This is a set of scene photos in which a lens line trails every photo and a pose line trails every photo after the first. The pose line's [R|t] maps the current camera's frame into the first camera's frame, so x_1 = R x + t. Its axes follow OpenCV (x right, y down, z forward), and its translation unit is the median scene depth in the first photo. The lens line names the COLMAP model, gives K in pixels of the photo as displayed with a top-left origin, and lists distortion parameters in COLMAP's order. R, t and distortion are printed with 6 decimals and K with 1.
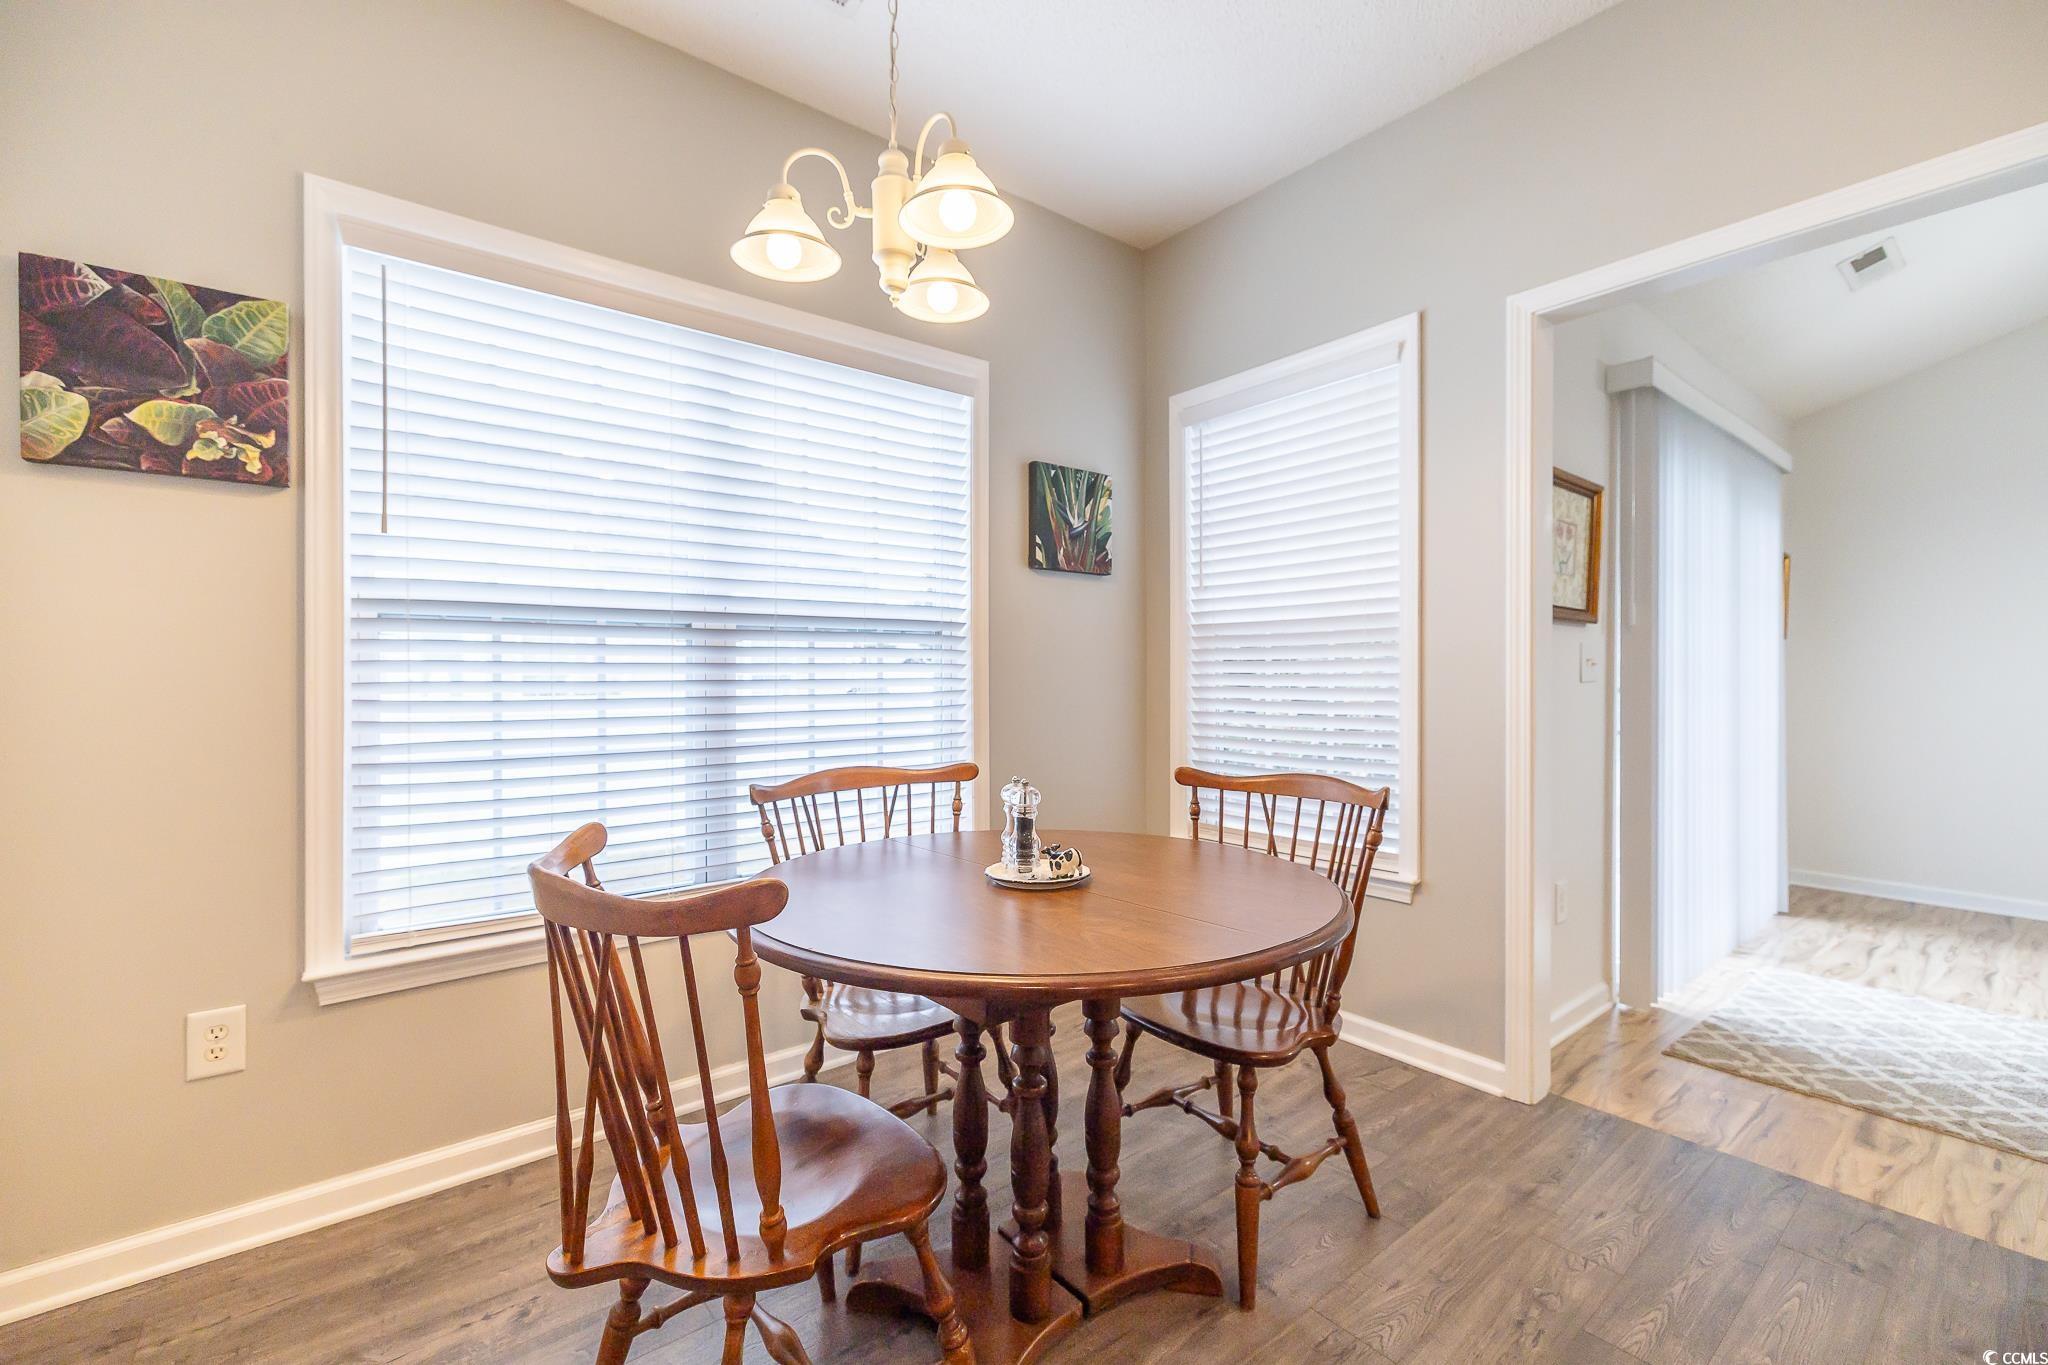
lens RADIAL K [[897.1, 0, 1024.0], [0, 897.1, 682.5], [0, 0, 1]] dist [-0.002960, -0.000613]
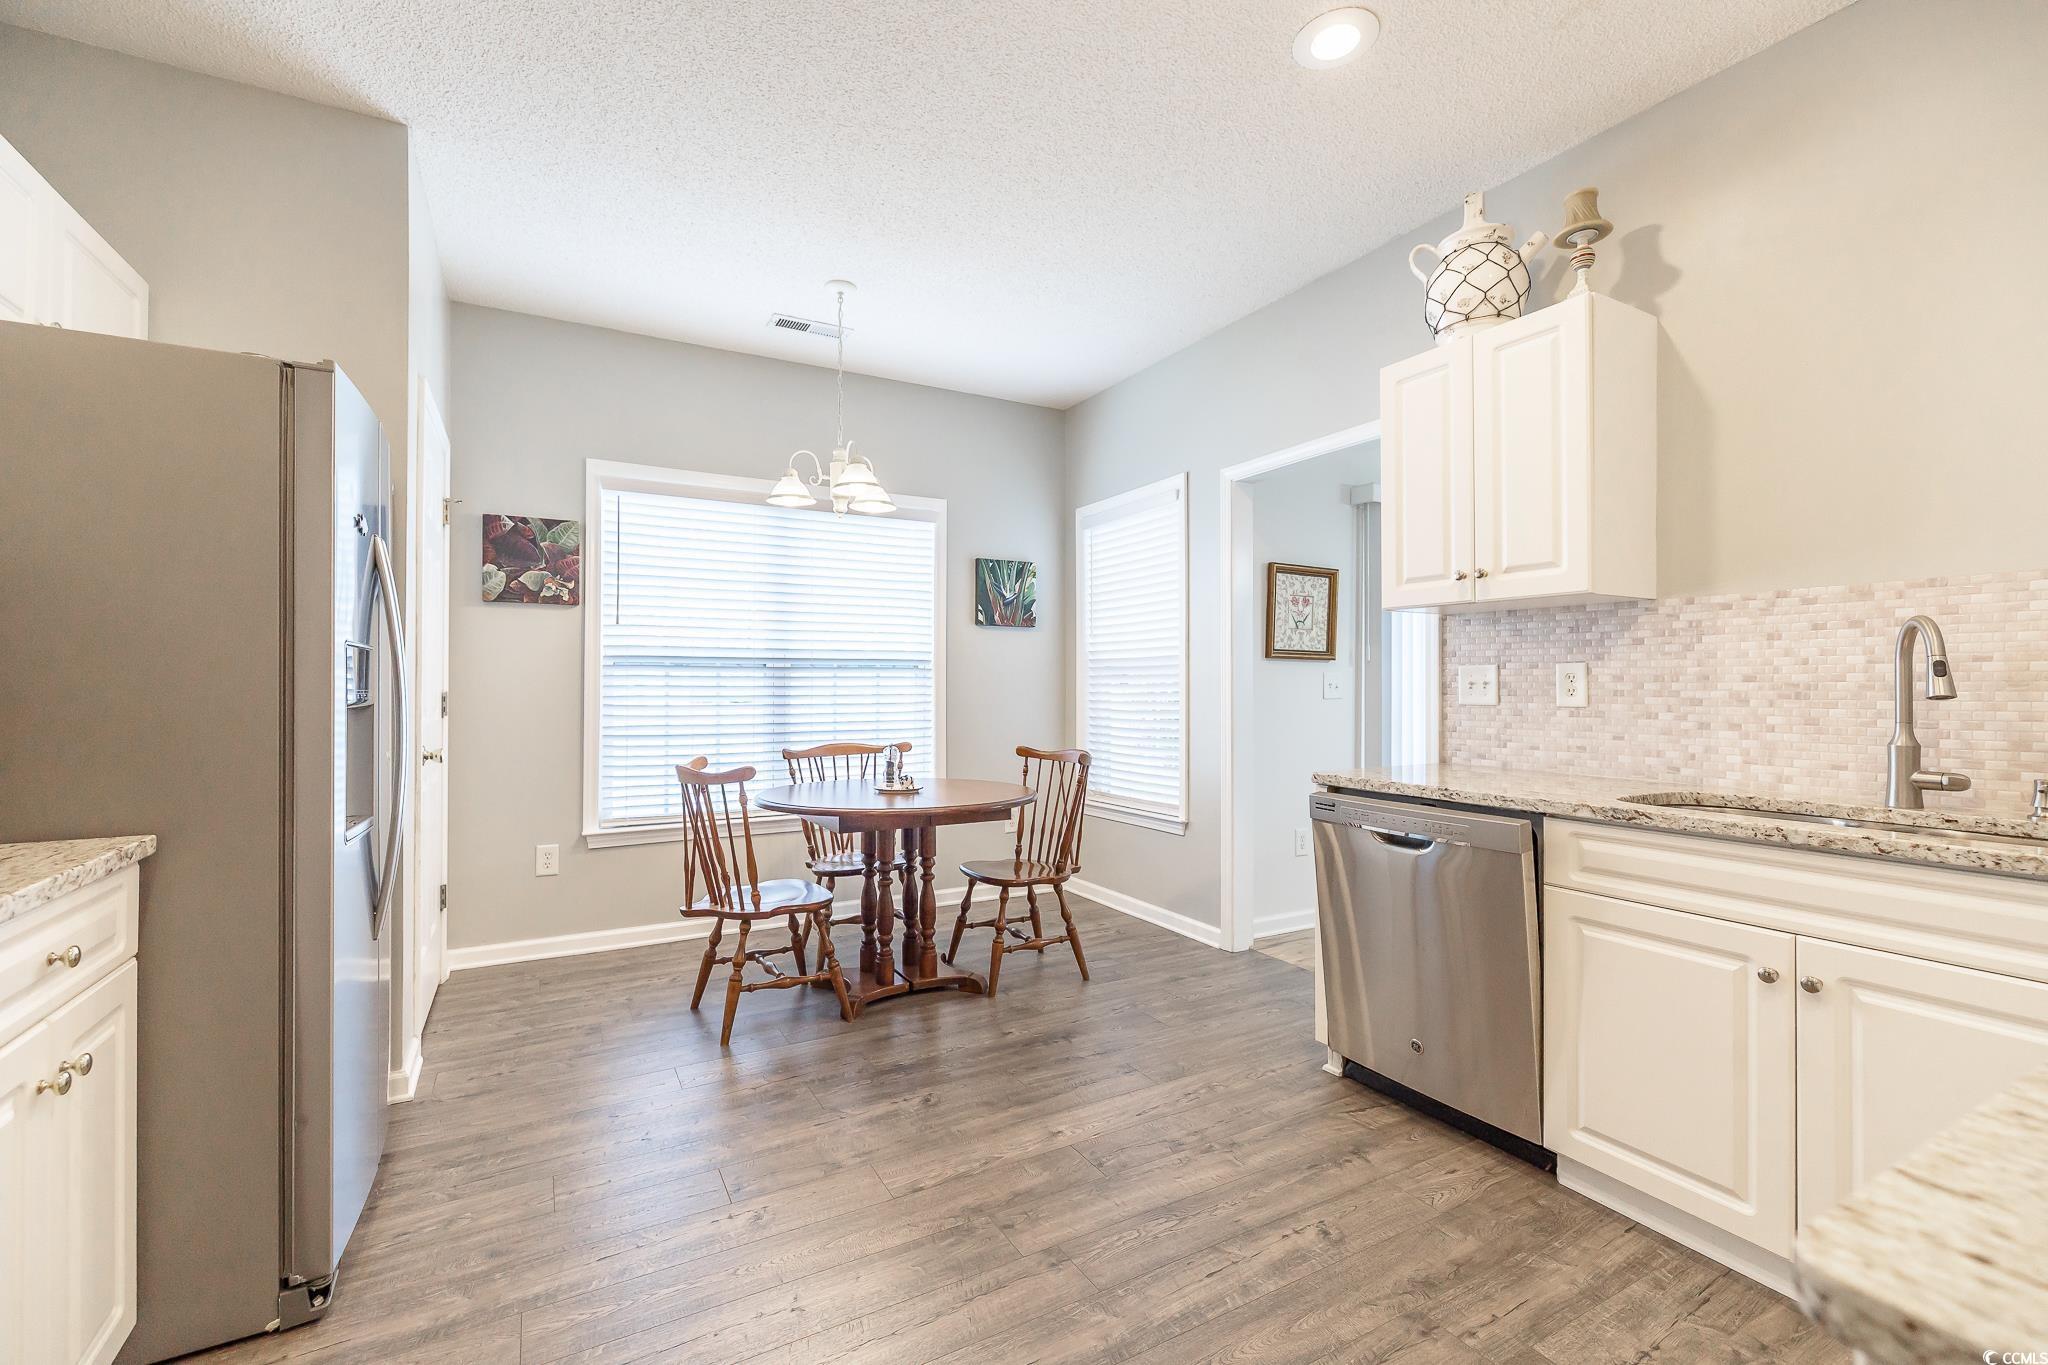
lens RADIAL K [[894.9, 0, 993.3], [0, 894.9, 684.1], [0, 0, 1]] dist [0.000484, 0.000179]
pose [[0.982790, 0.003509, -0.184695, 0.516706], [-0.005390, 0.999939, -0.009685, -0.011923], [0.184649, 0.010514, 0.982748, -0.863364]]
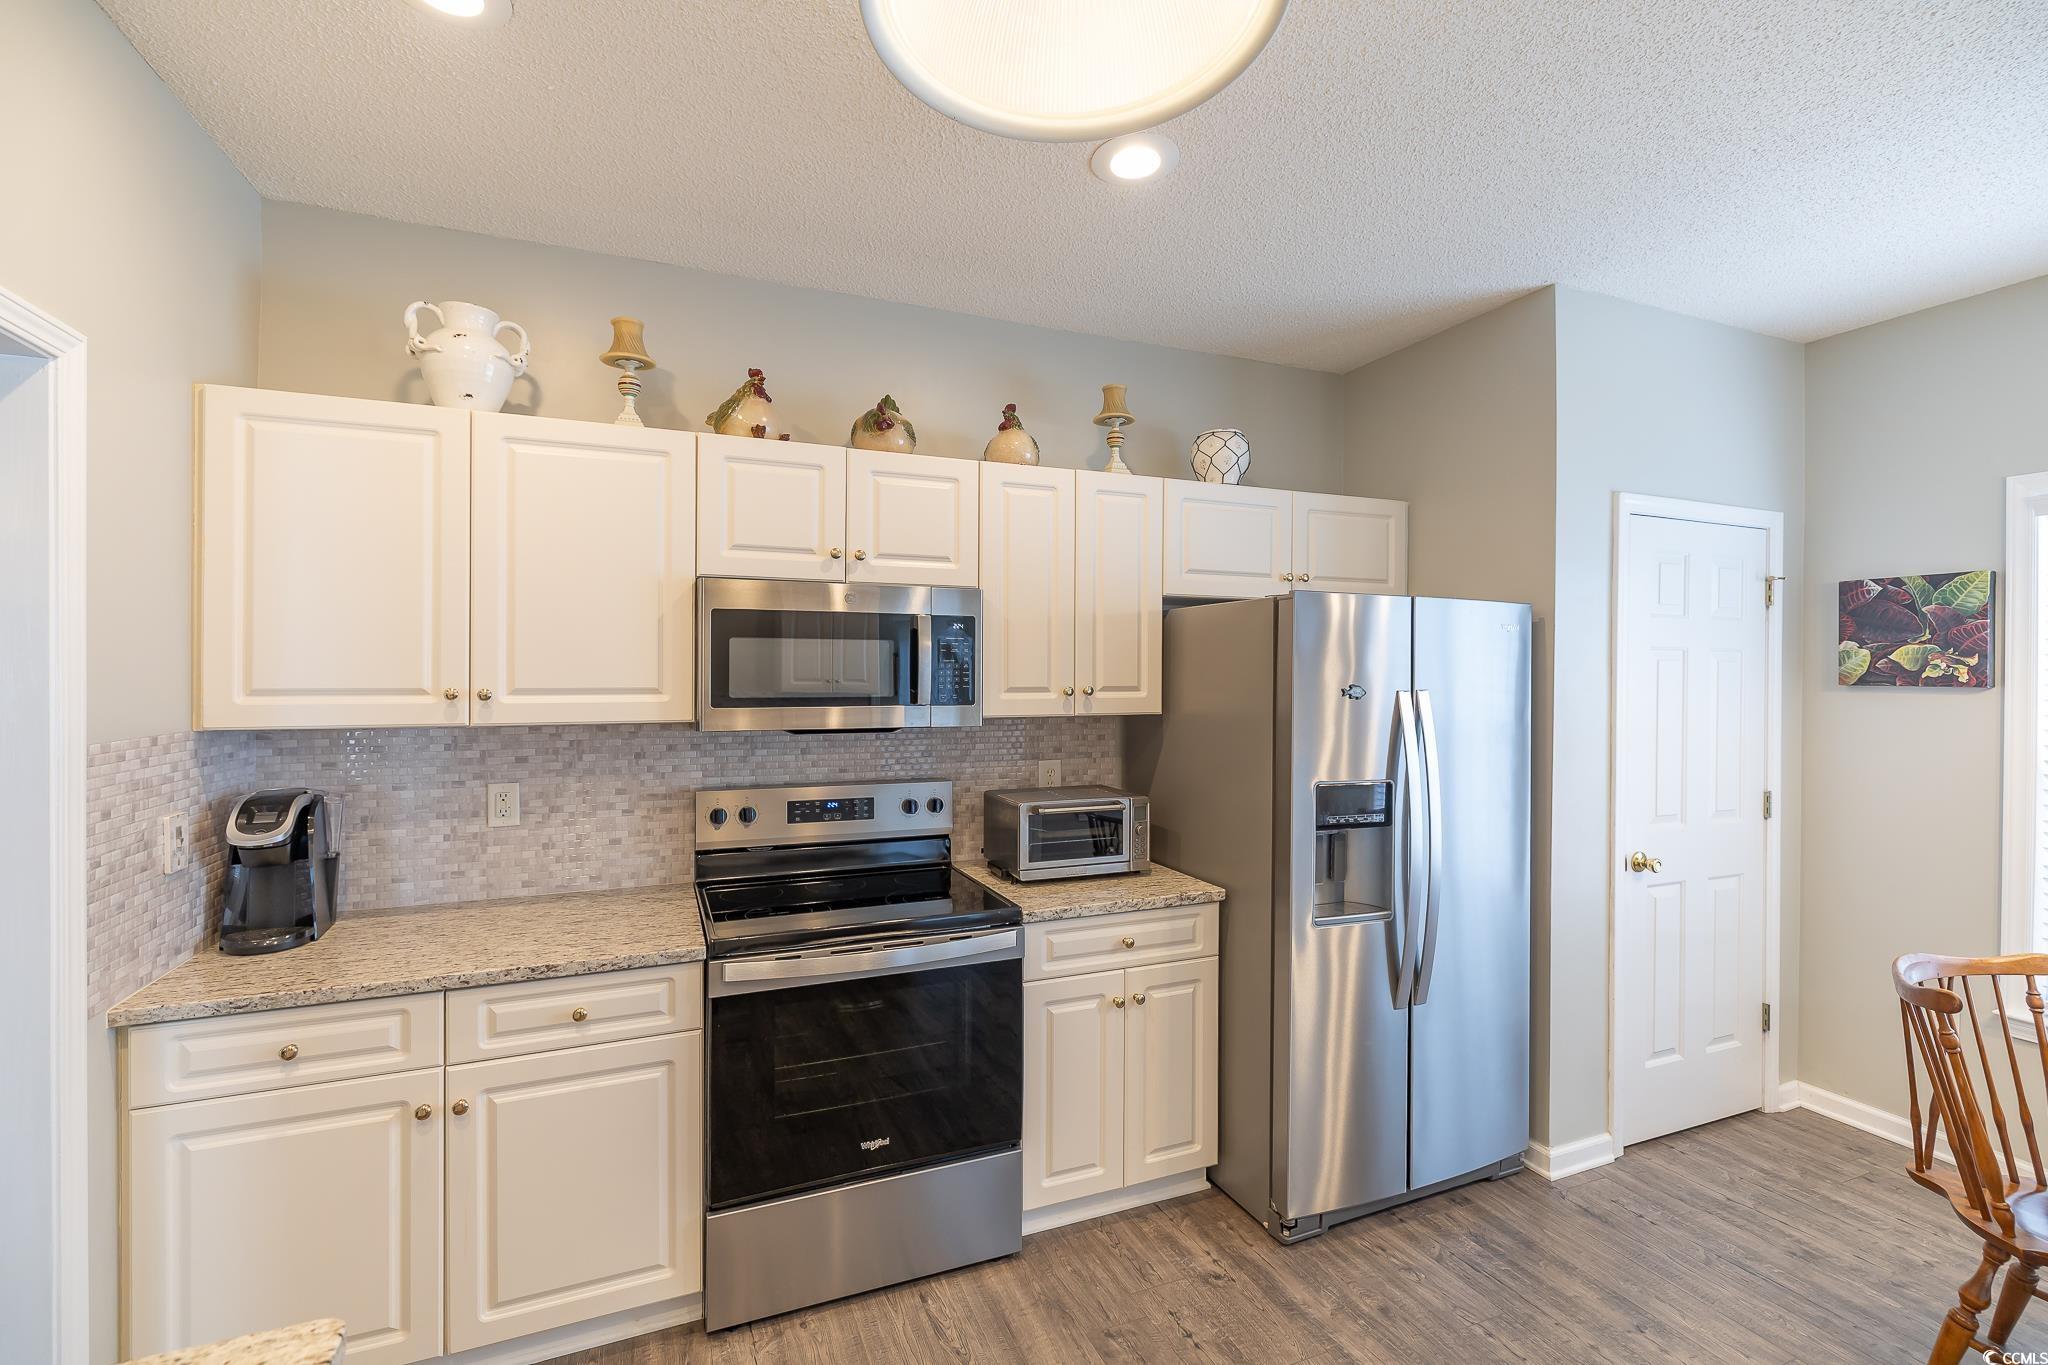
lens RADIAL K [[856.2, 0, 1013.7], [0, 856.2, 677.3], [0, 0, 1]] dist [0.001469, 0.000145]
pose [[-0.286295, 0.005348, -0.958127, 0.982934], [-0.011402, 0.999895, 0.008988, -0.212668], [0.958074, 0.013498, -0.286204, -0.169849]]
